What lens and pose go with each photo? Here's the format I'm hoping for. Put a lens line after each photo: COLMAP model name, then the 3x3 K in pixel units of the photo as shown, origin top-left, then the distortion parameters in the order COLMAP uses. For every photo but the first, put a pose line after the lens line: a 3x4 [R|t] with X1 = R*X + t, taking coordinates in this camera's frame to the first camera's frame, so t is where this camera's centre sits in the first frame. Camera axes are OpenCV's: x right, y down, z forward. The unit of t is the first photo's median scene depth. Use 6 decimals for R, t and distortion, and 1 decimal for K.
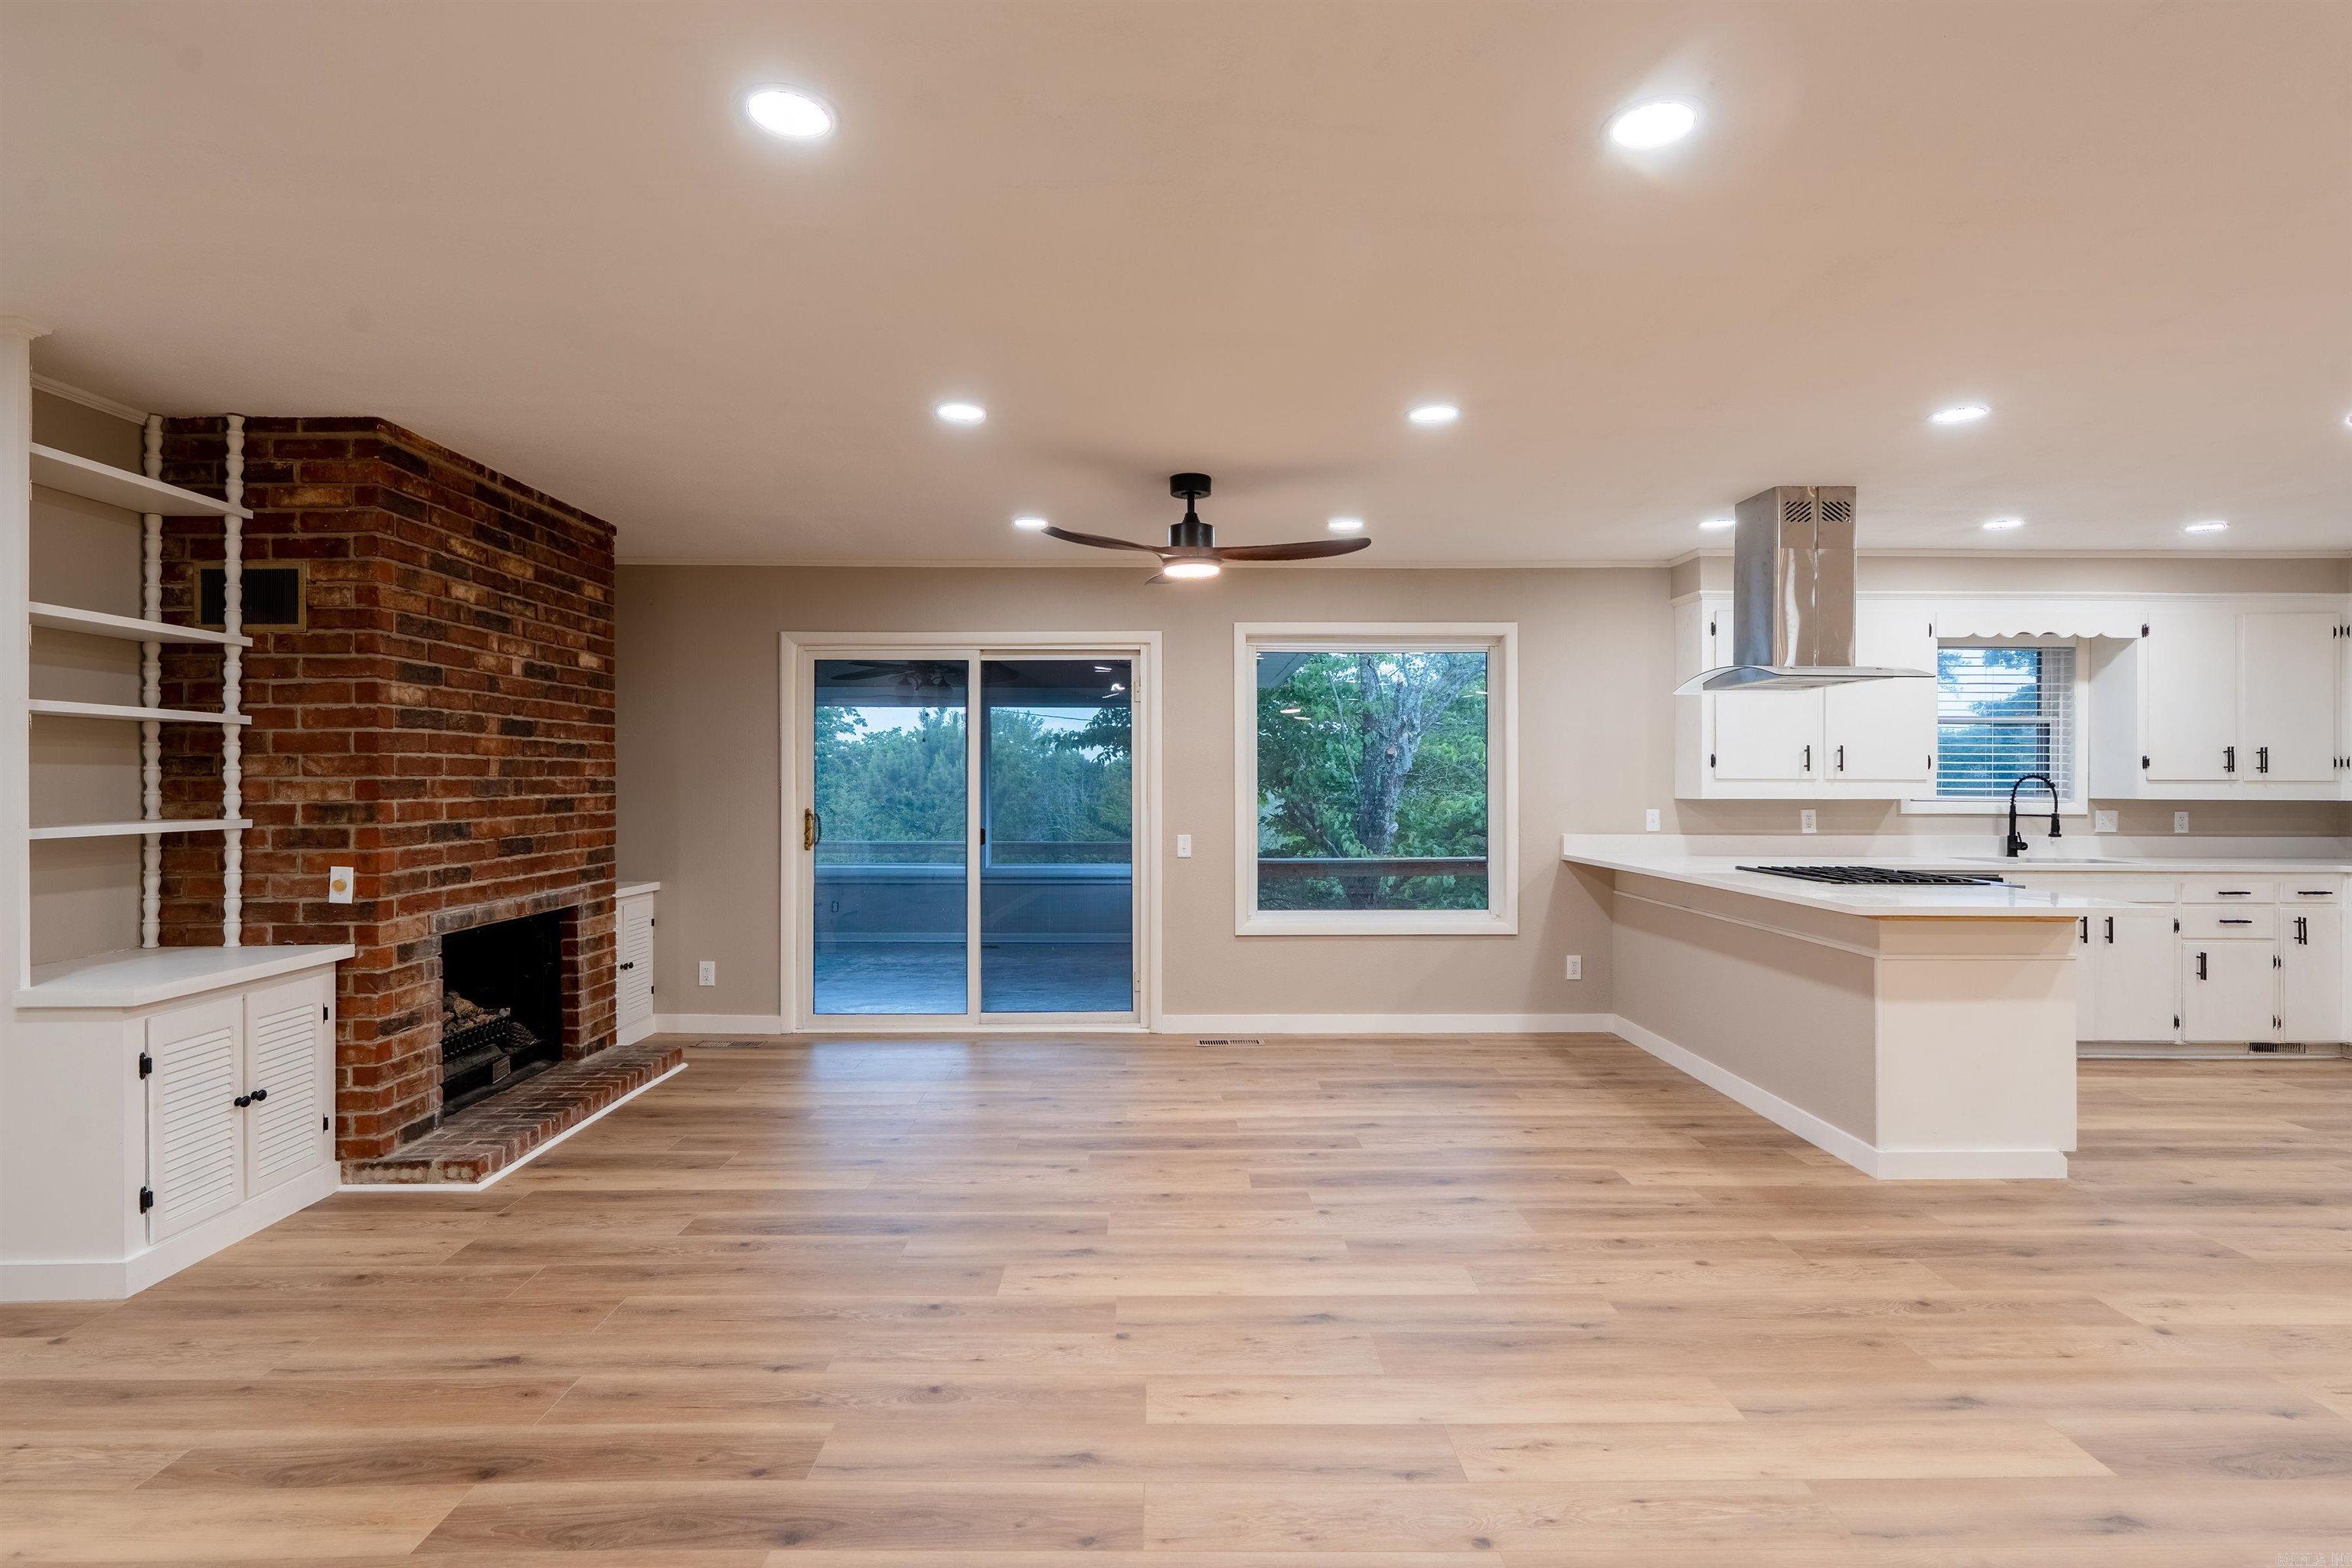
lens RADIAL K [[1175.3, 0, 1176.2], [0, 1175.3, 782.0], [0, 0, 1]] dist [0.000190, 0.000824]
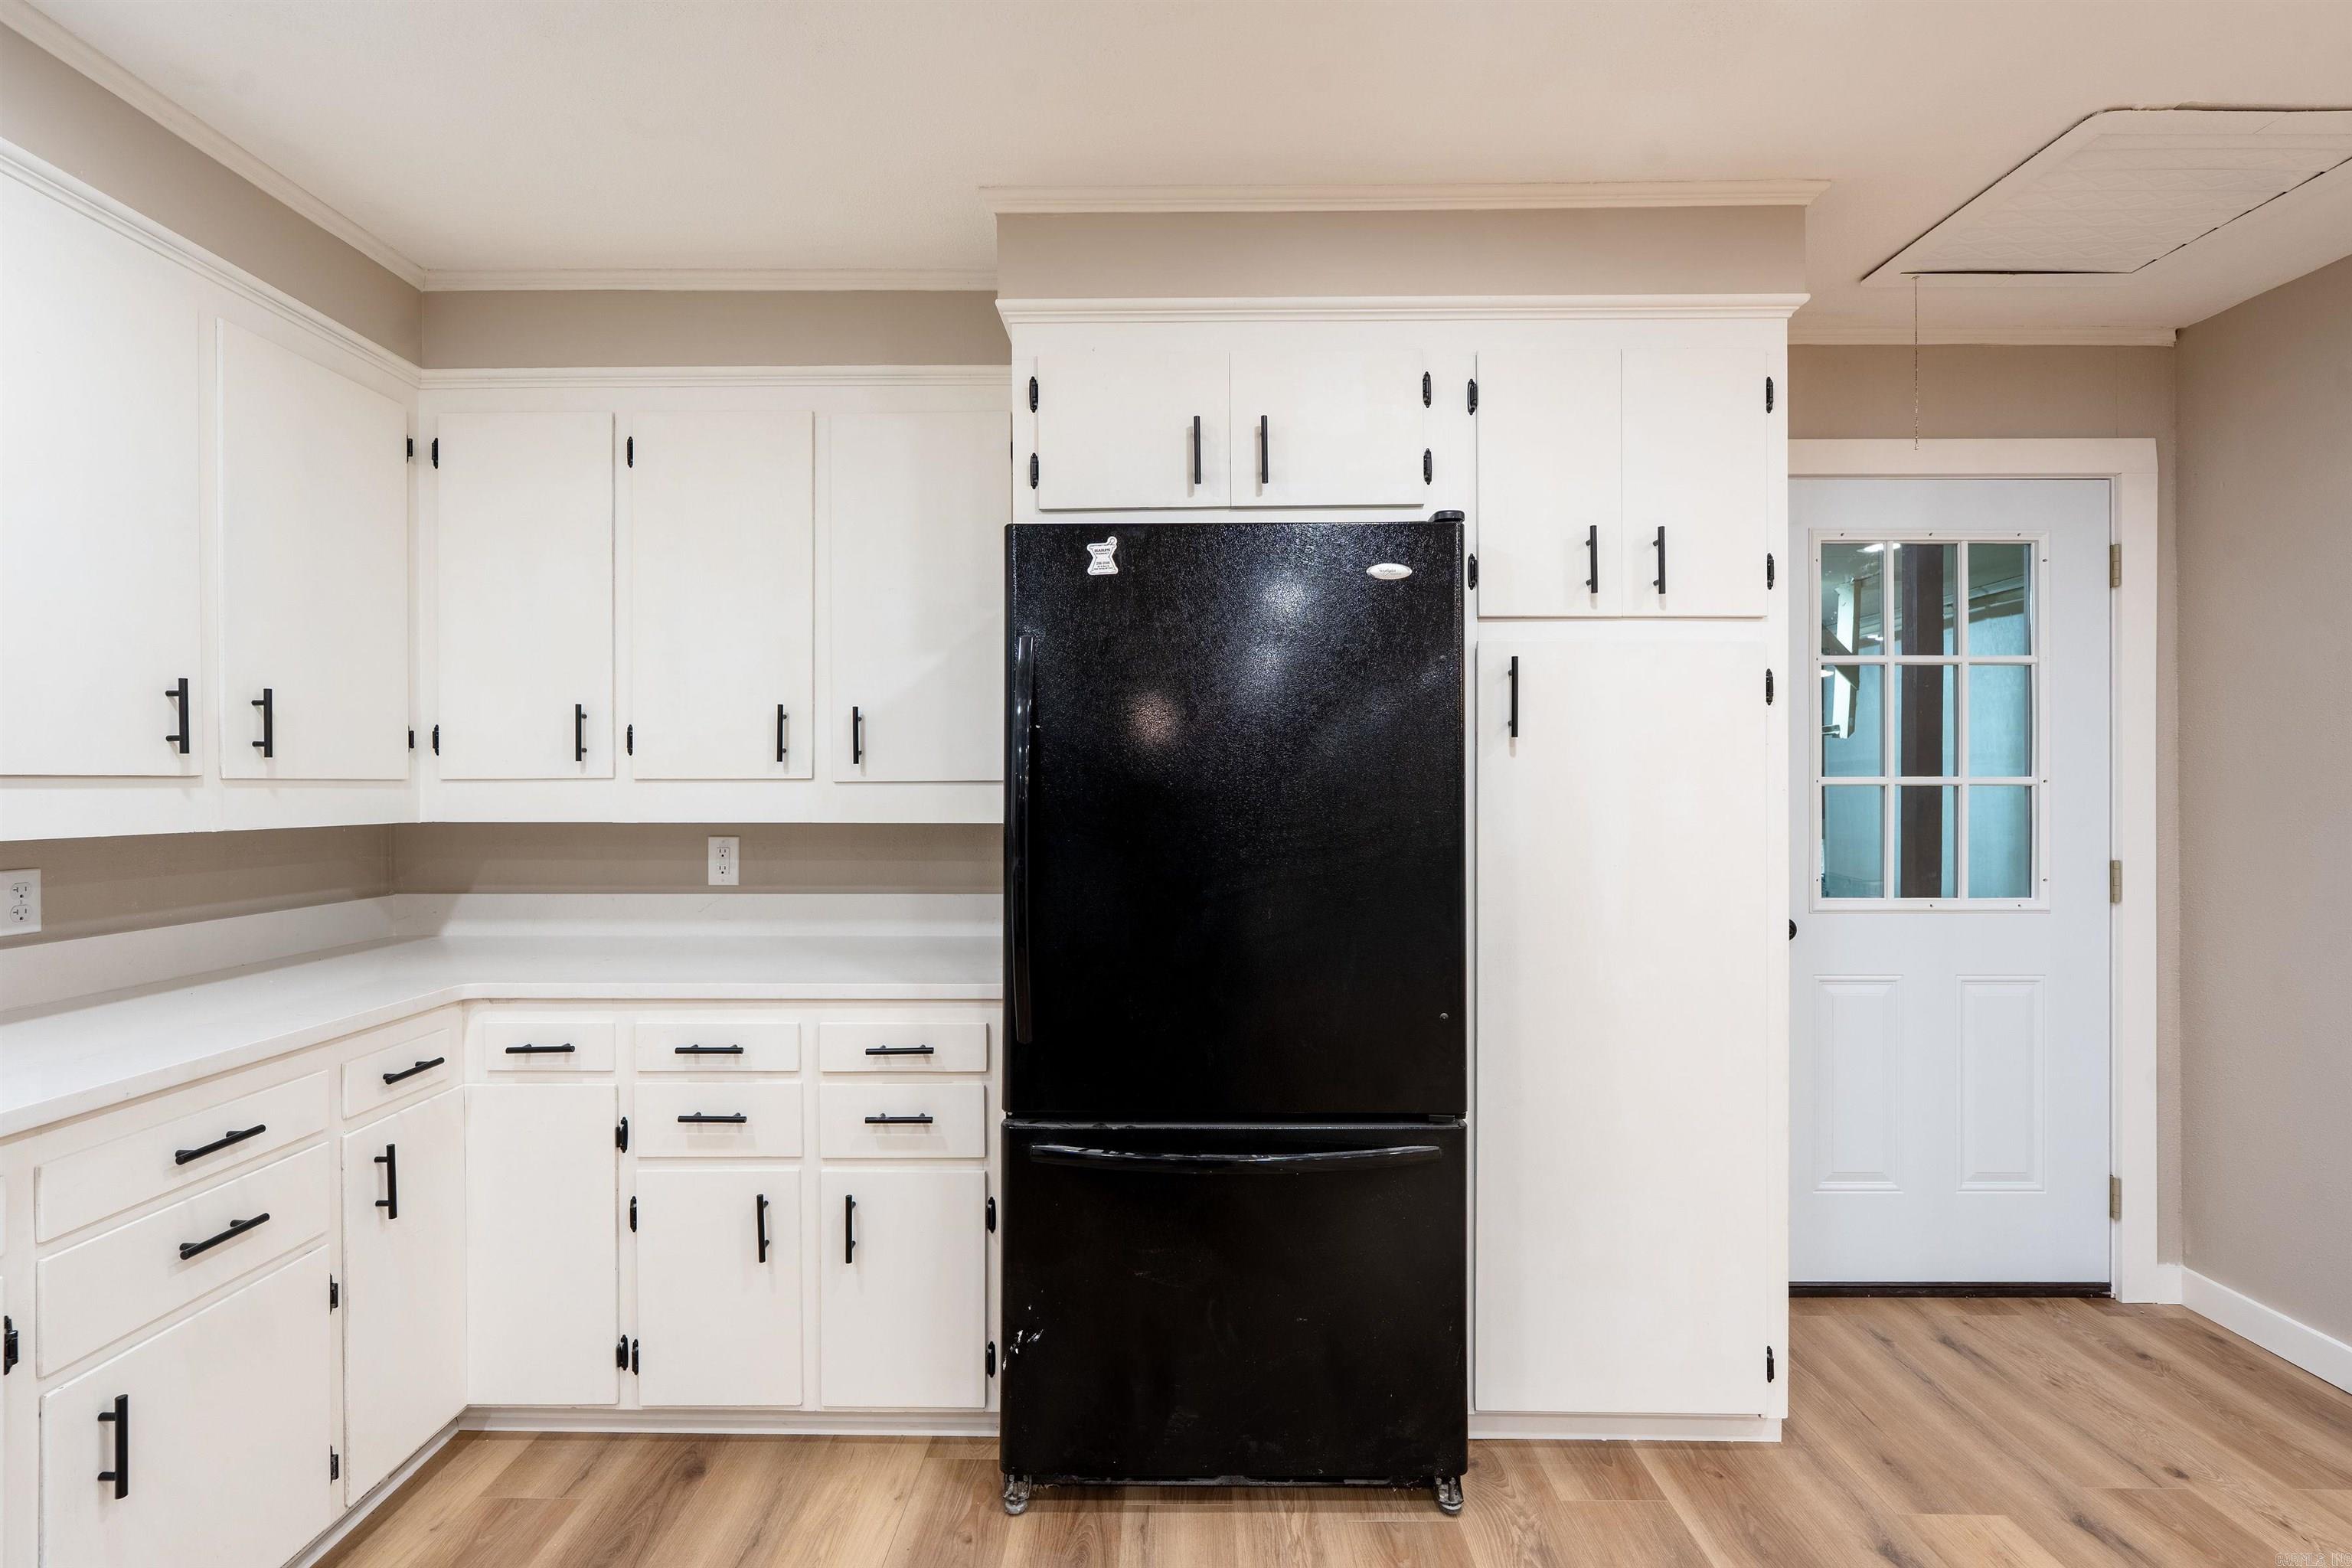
lens RADIAL K [[1053.6, 0, 1177.9], [0, 1053.6, 785.2], [0, 0, 1]] dist [-0.007523, 0.002966]
pose [[0.023697, -0.003985, 0.999711, 0.850685], [0.001462, 0.999991, 0.003951, 0.000501], [-0.999718, 0.001368, 0.023703, 1.001049]]
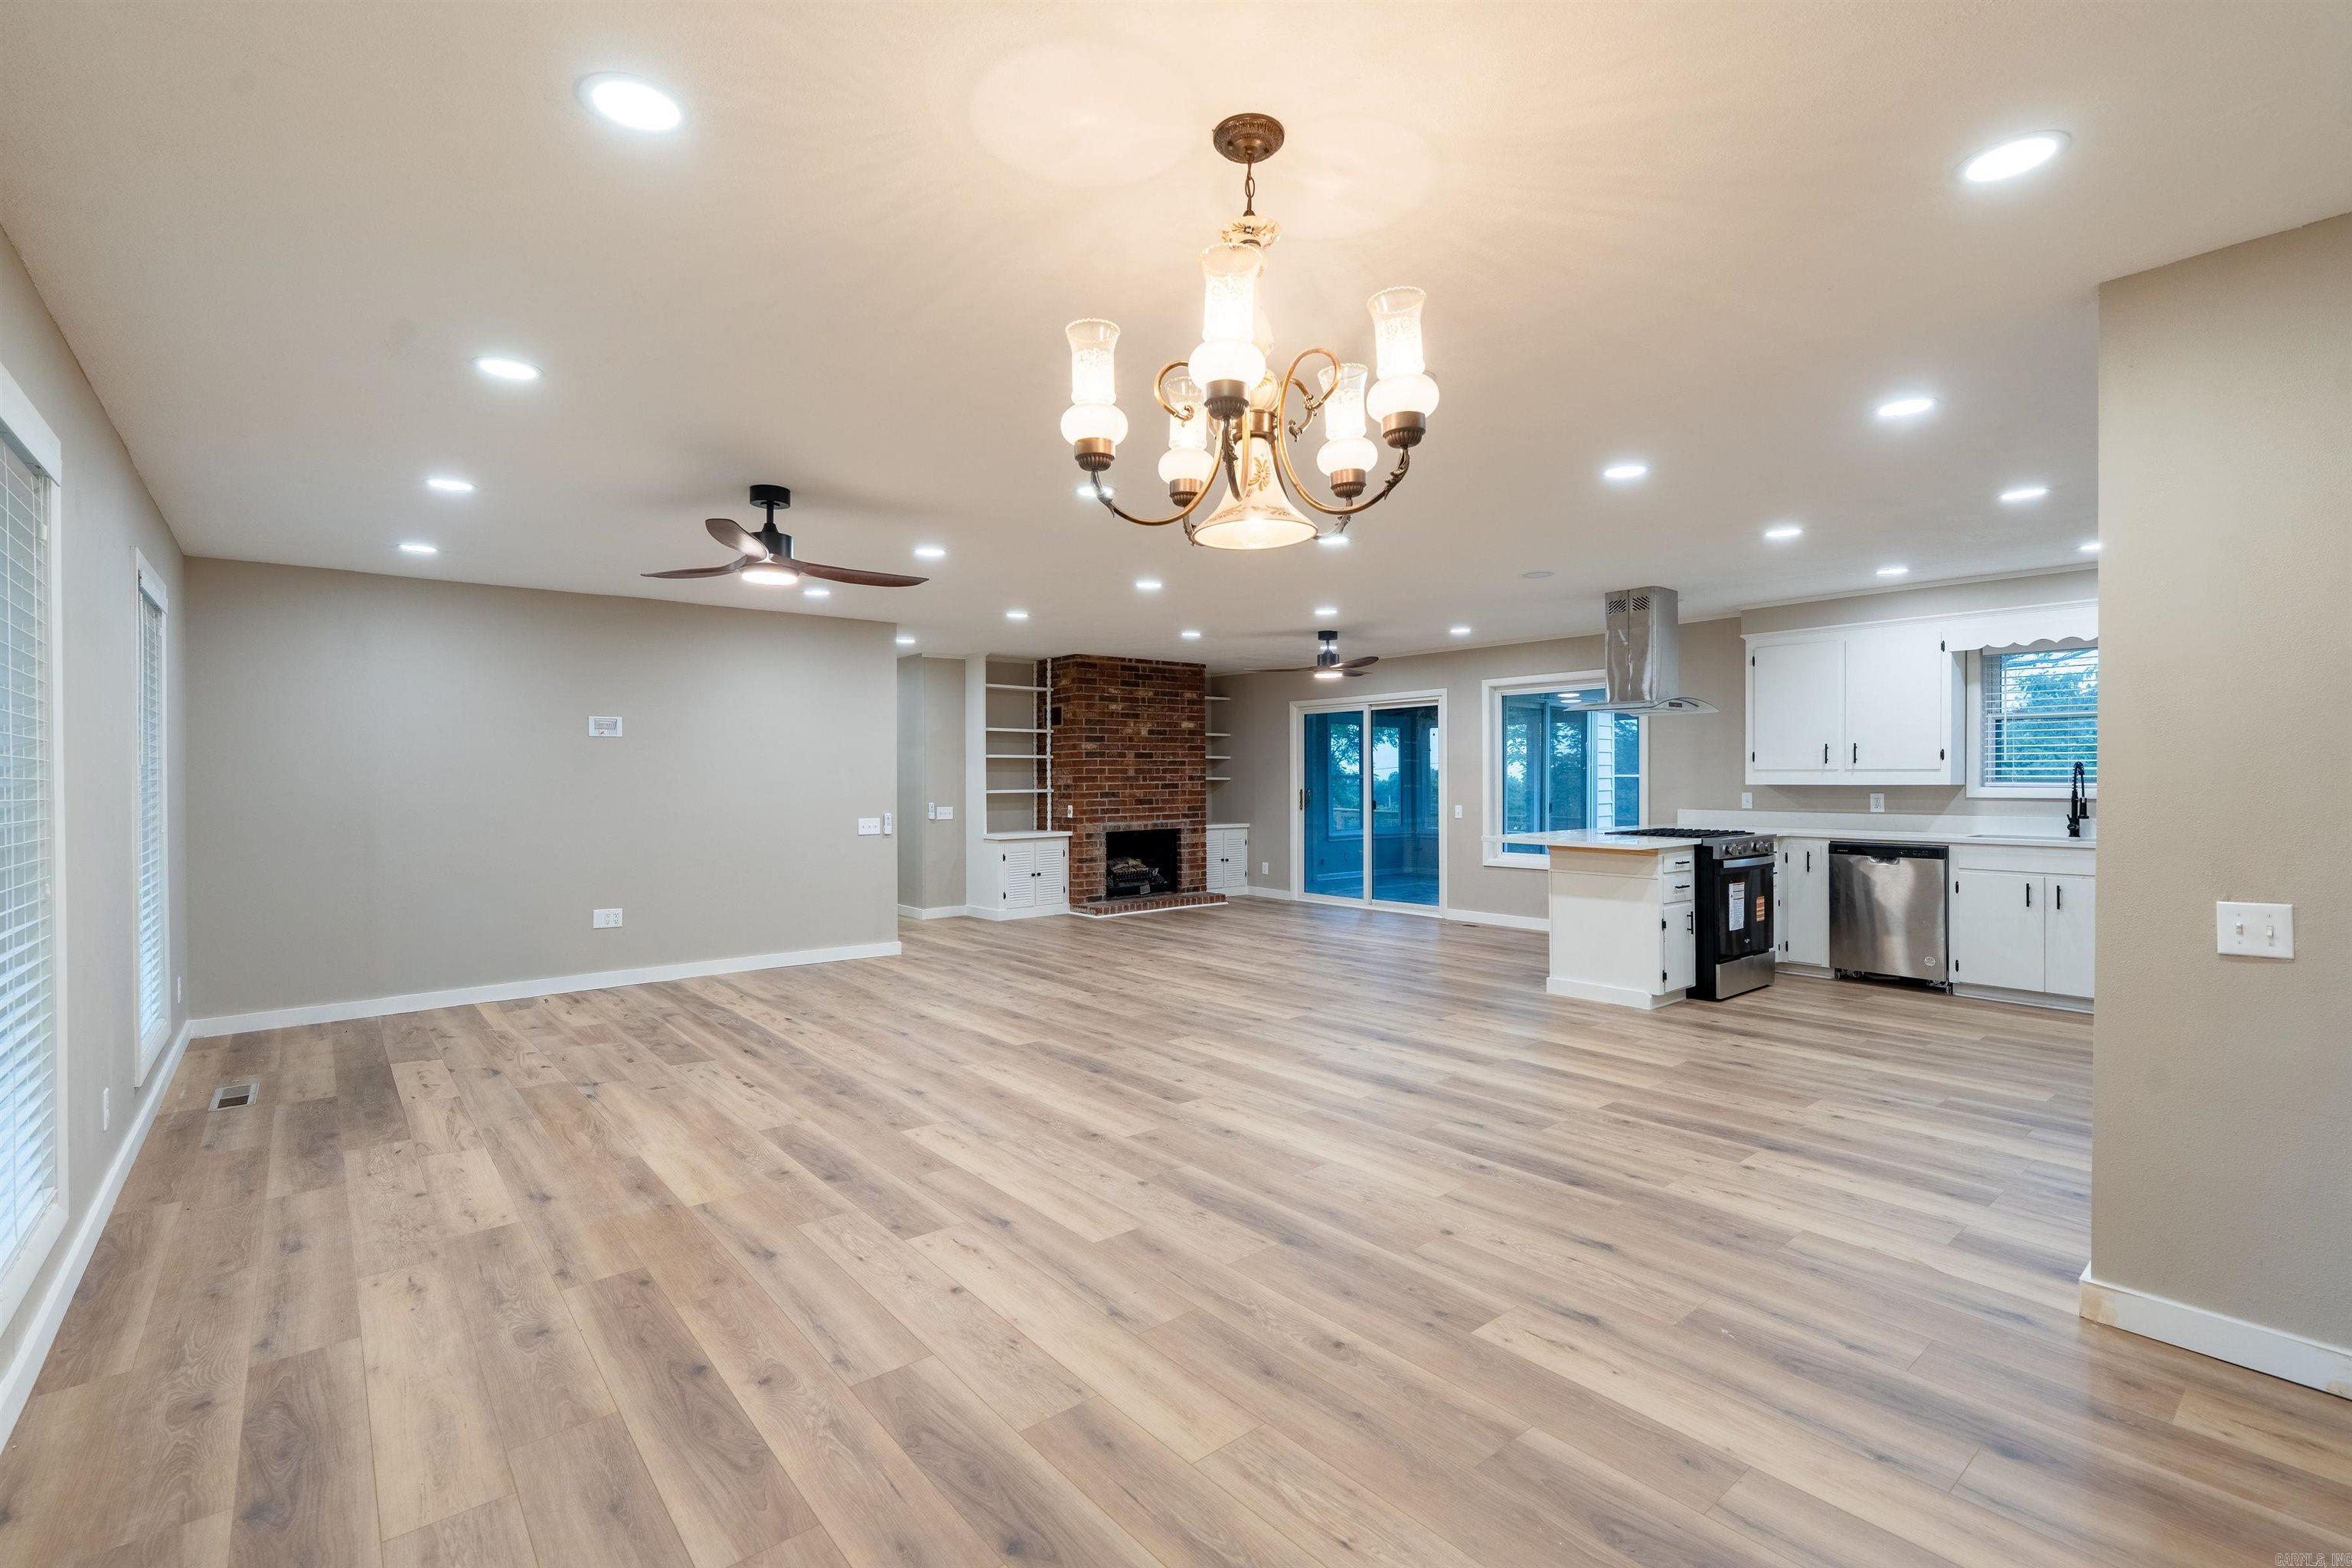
lens RADIAL K [[1053.6, 0, 1169.8], [0, 1053.6, 783.8], [0, 0, 1]] dist [-0.007523, 0.002966]
pose [[0.624584, 0.000183, -0.780957, 1.415815], [0.005257, 0.999976, 0.004439, 0.006143], [0.780940, -0.006878, 0.624569, -0.435865]]
